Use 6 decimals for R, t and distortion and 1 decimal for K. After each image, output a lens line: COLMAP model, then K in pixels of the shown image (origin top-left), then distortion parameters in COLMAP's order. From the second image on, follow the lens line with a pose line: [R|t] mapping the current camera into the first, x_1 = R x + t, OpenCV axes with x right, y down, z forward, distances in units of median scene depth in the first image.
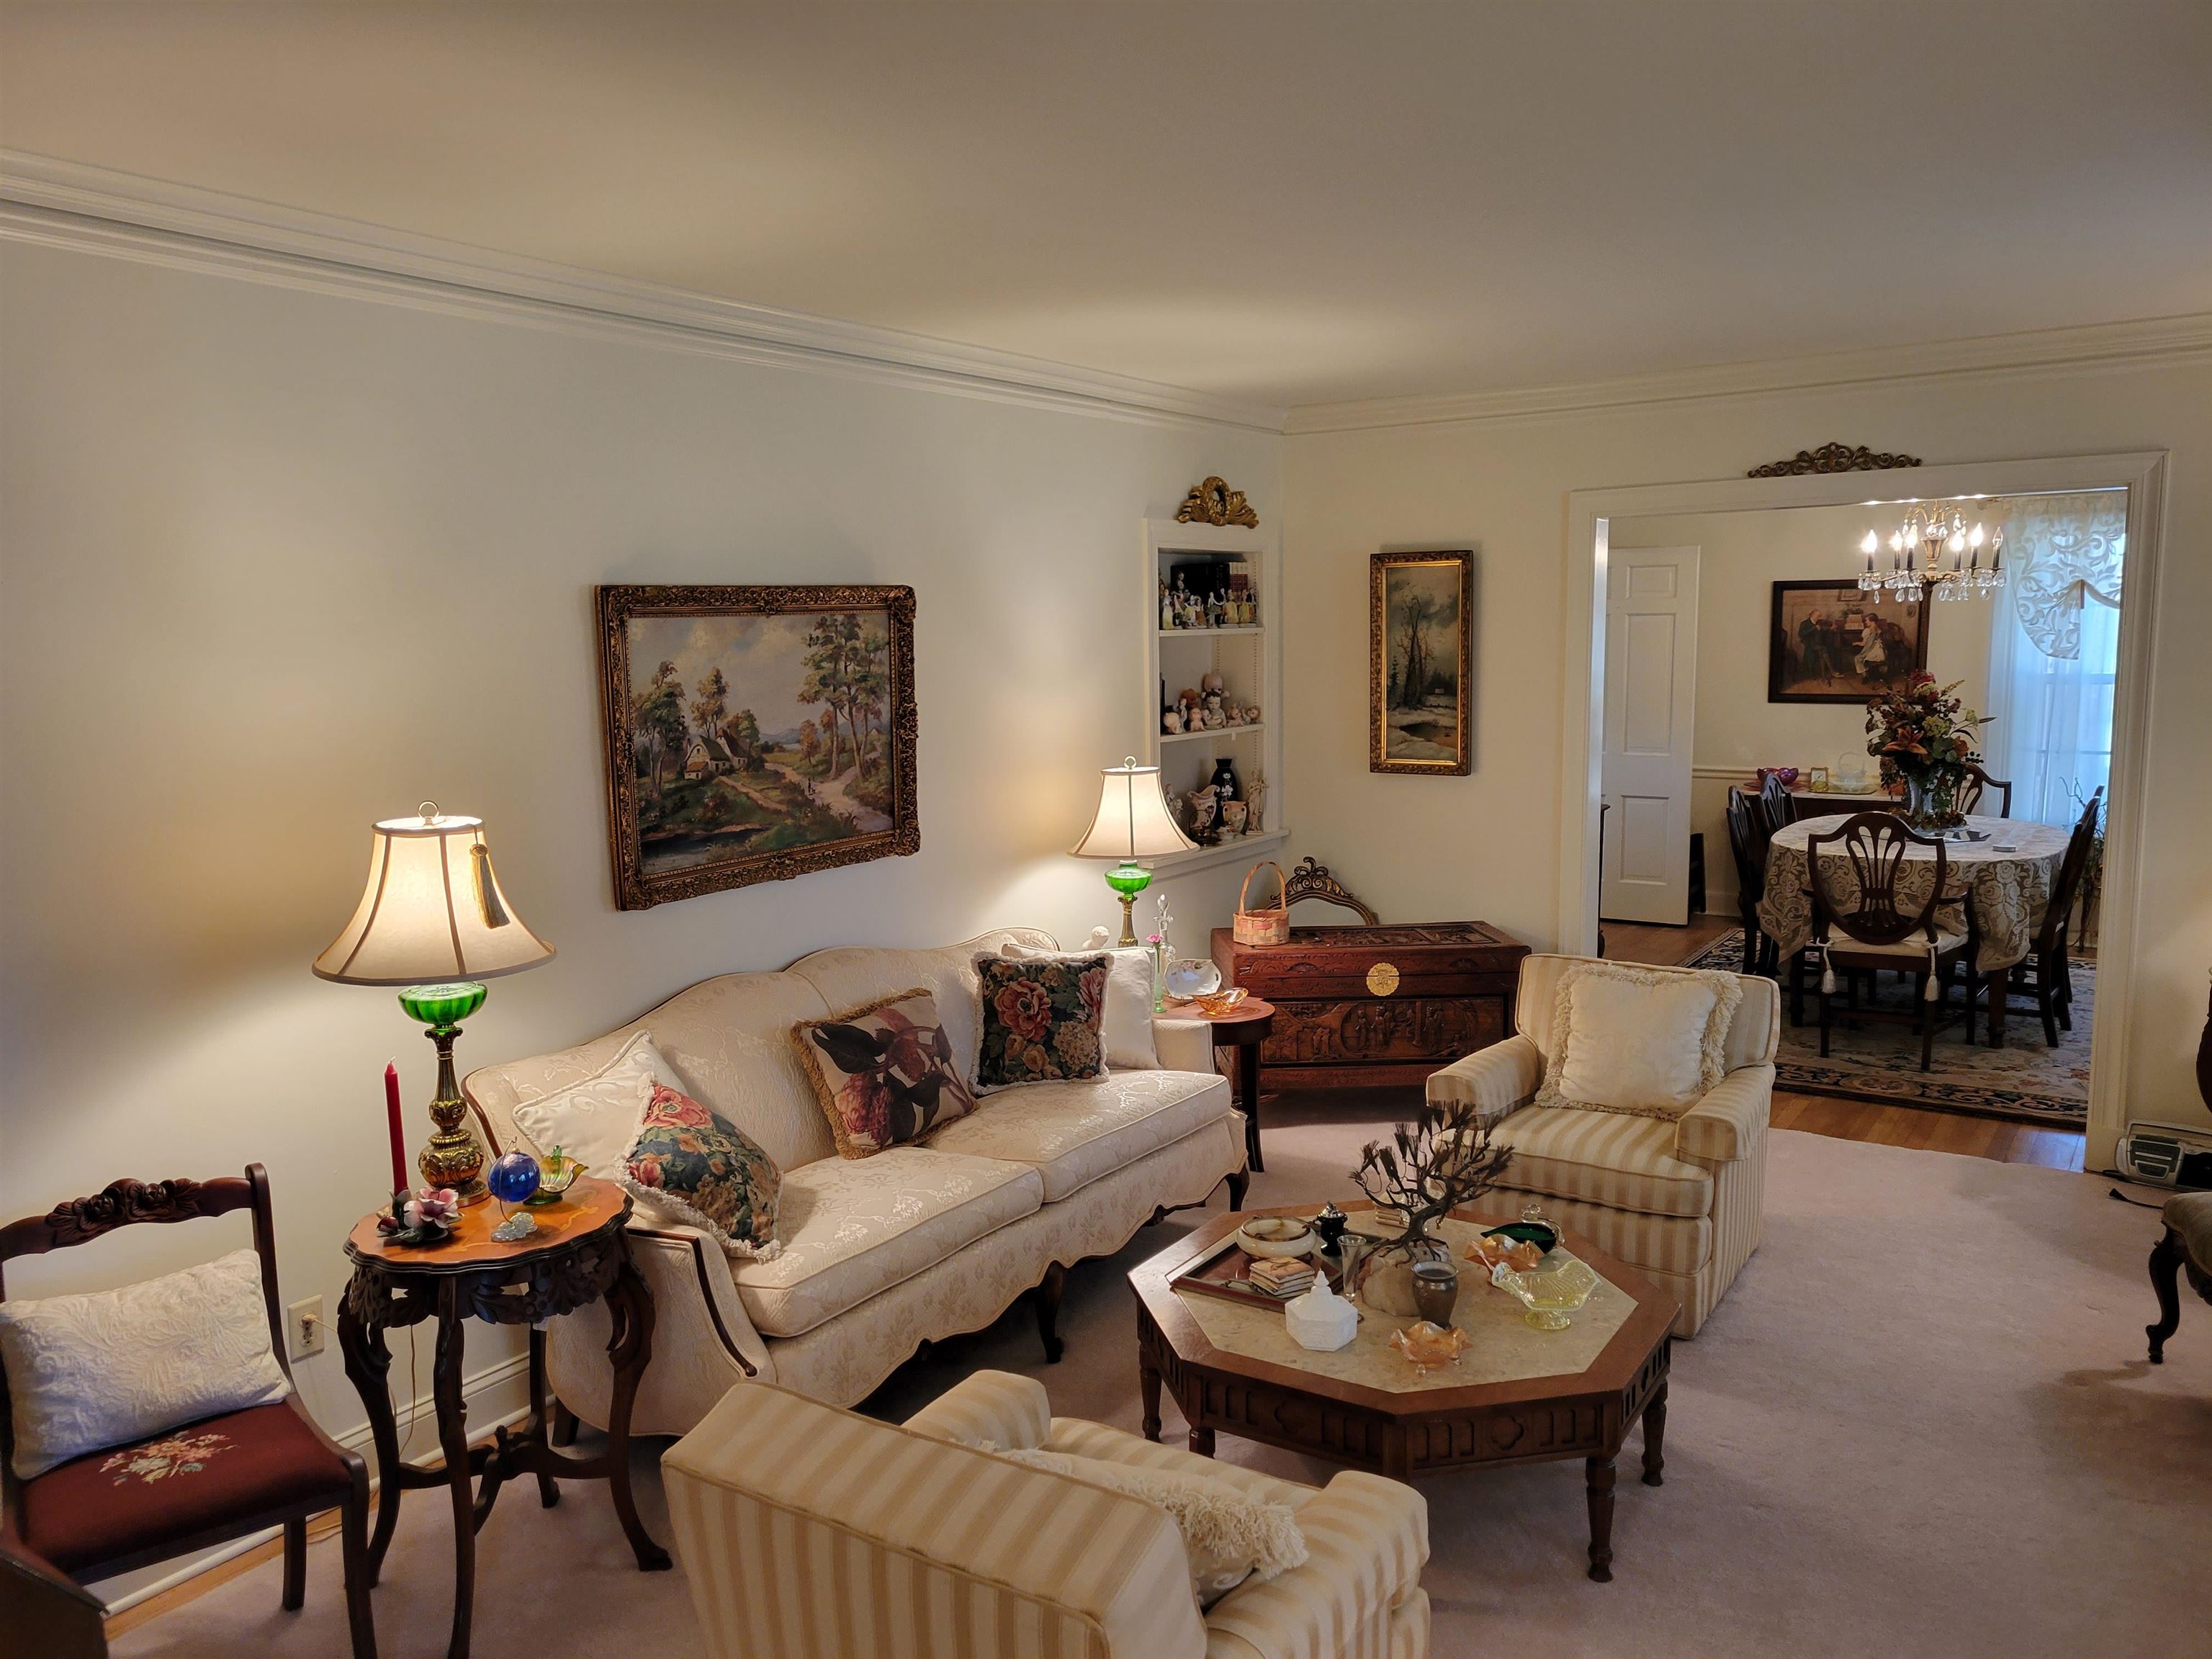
lens RADIAL K [[1677.2, 0, 1095.7], [0, 1677.2, 848.3], [0, 0, 1]] dist [0.045278, -0.009089]
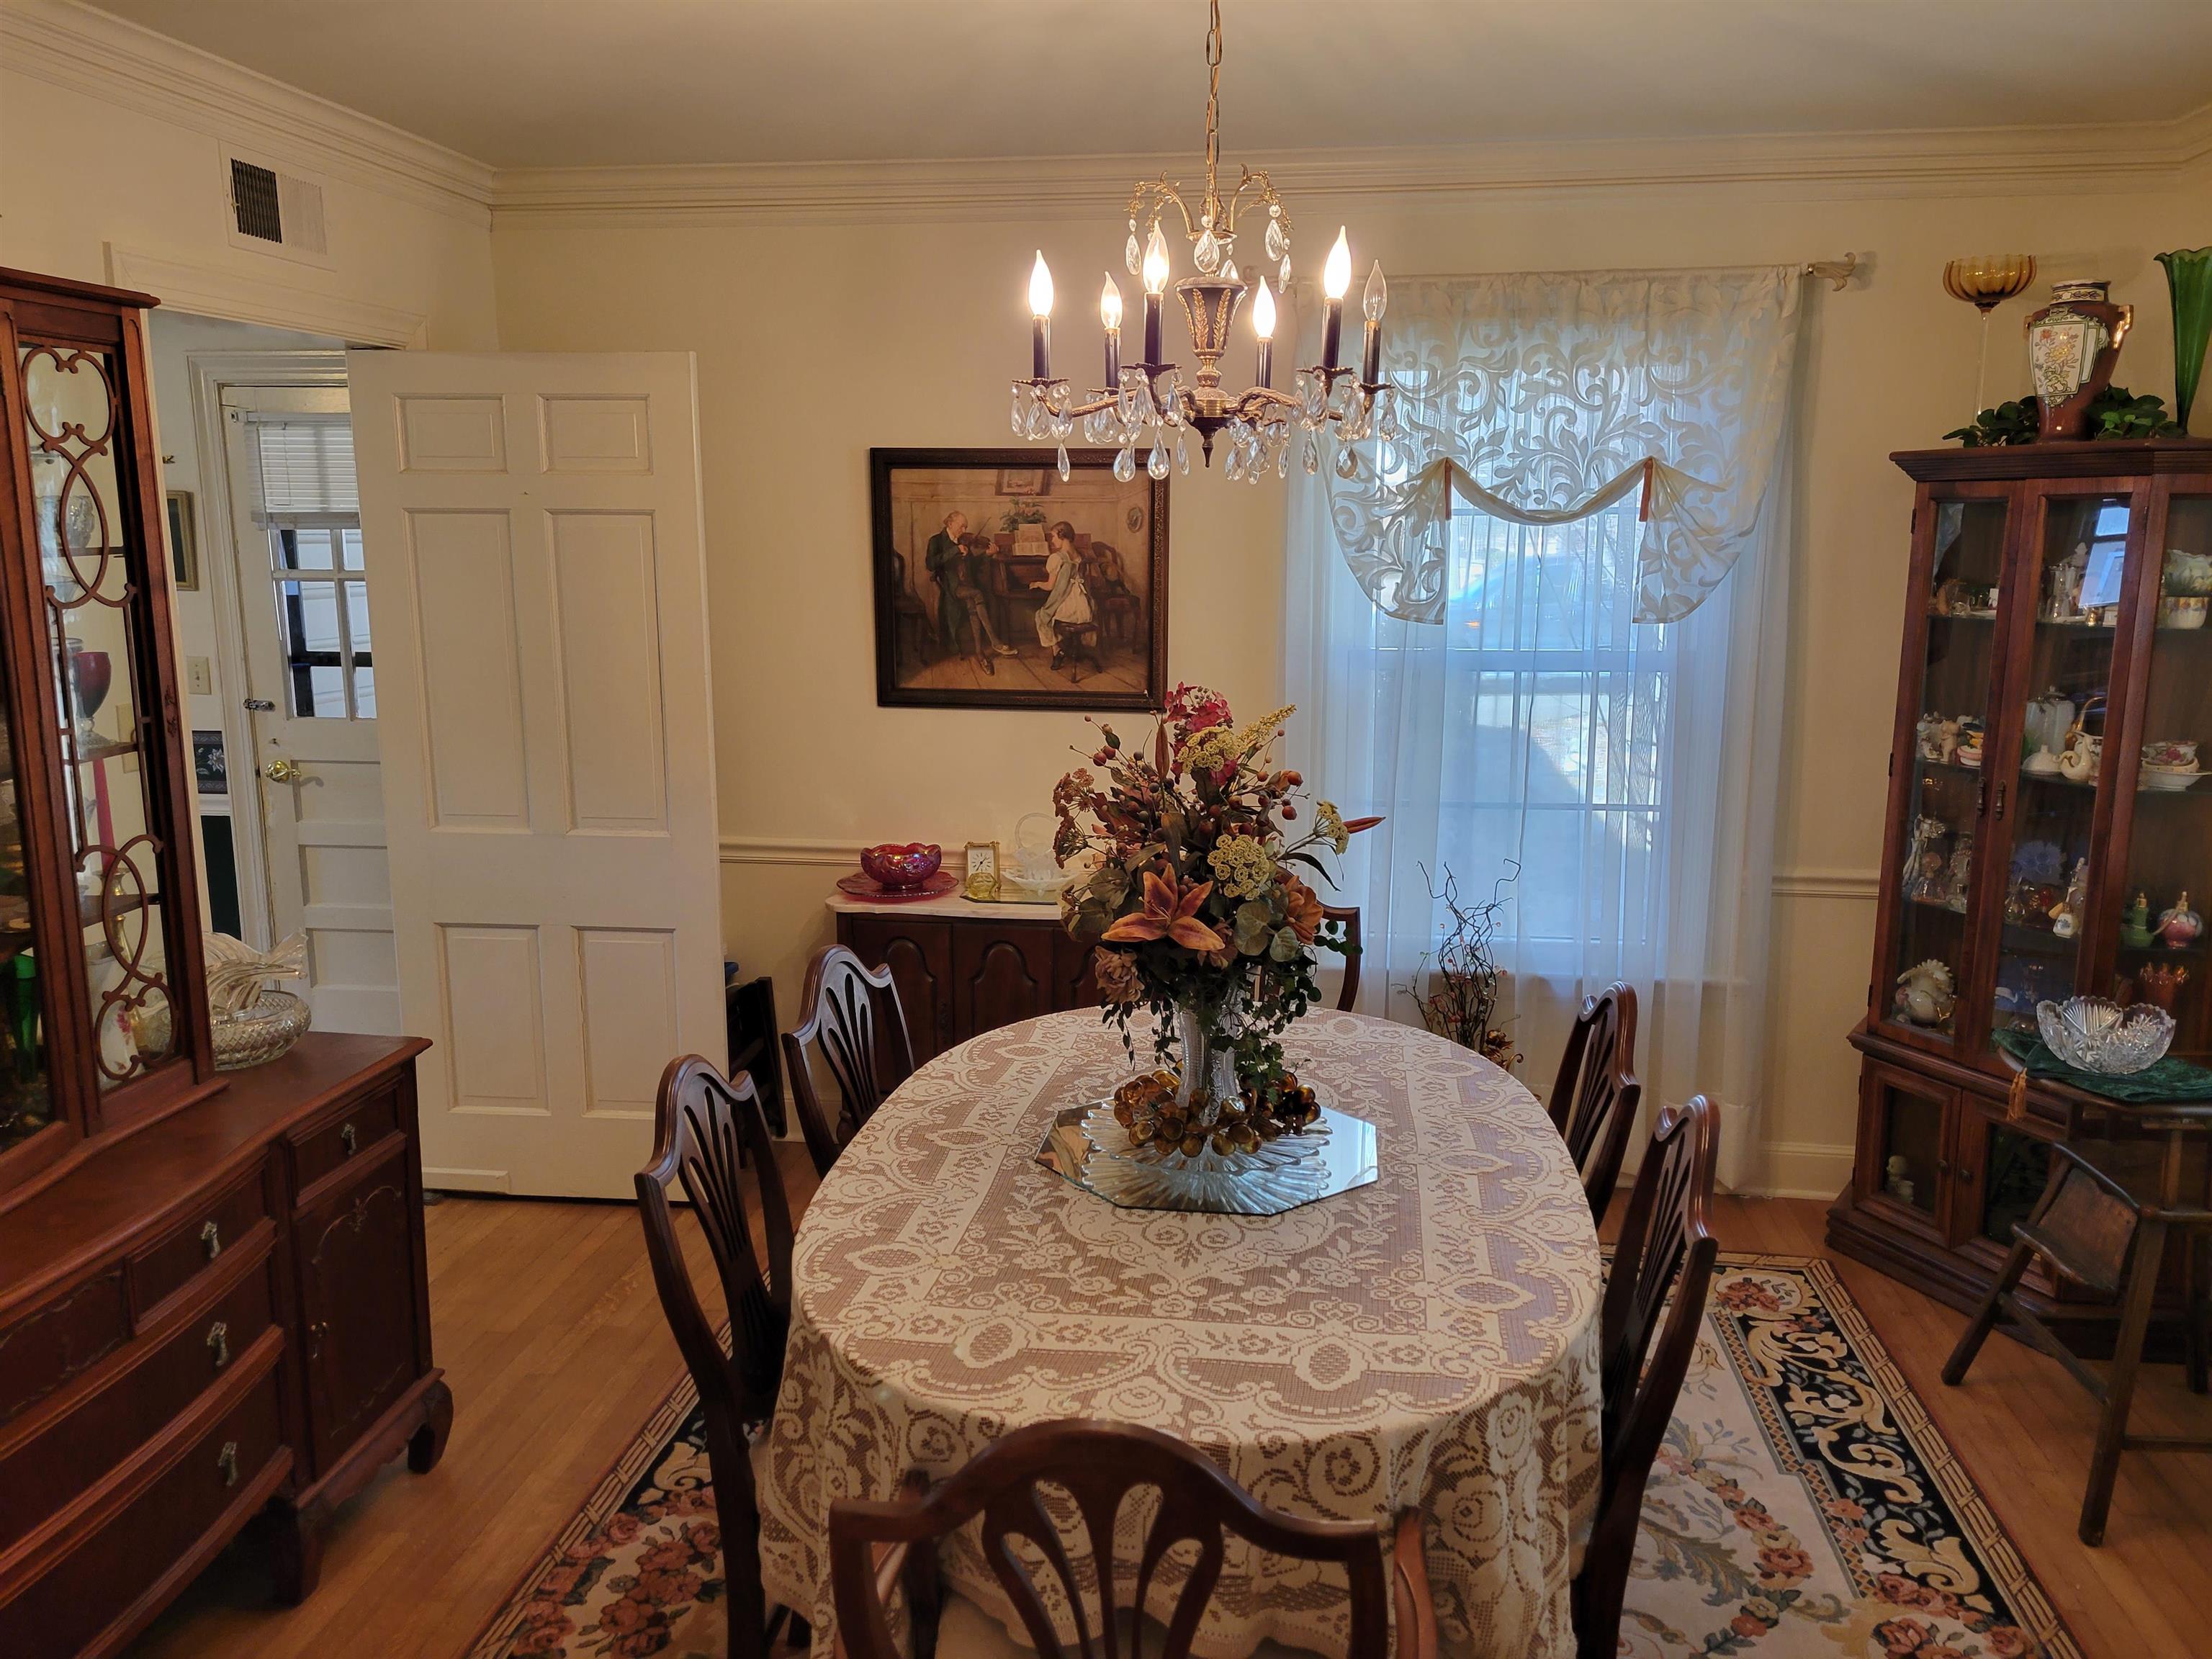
lens RADIAL K [[1677.2, 0, 1110.1], [0, 1677.2, 833.2], [0, 0, 1]] dist [0.045278, -0.009089]
pose [[0.901725, -0.063023, 0.427692, 0.279737], [0.044630, 0.997602, 0.052907, -0.080772], [-0.430001, -0.028620, 0.902375, 0.601992]]
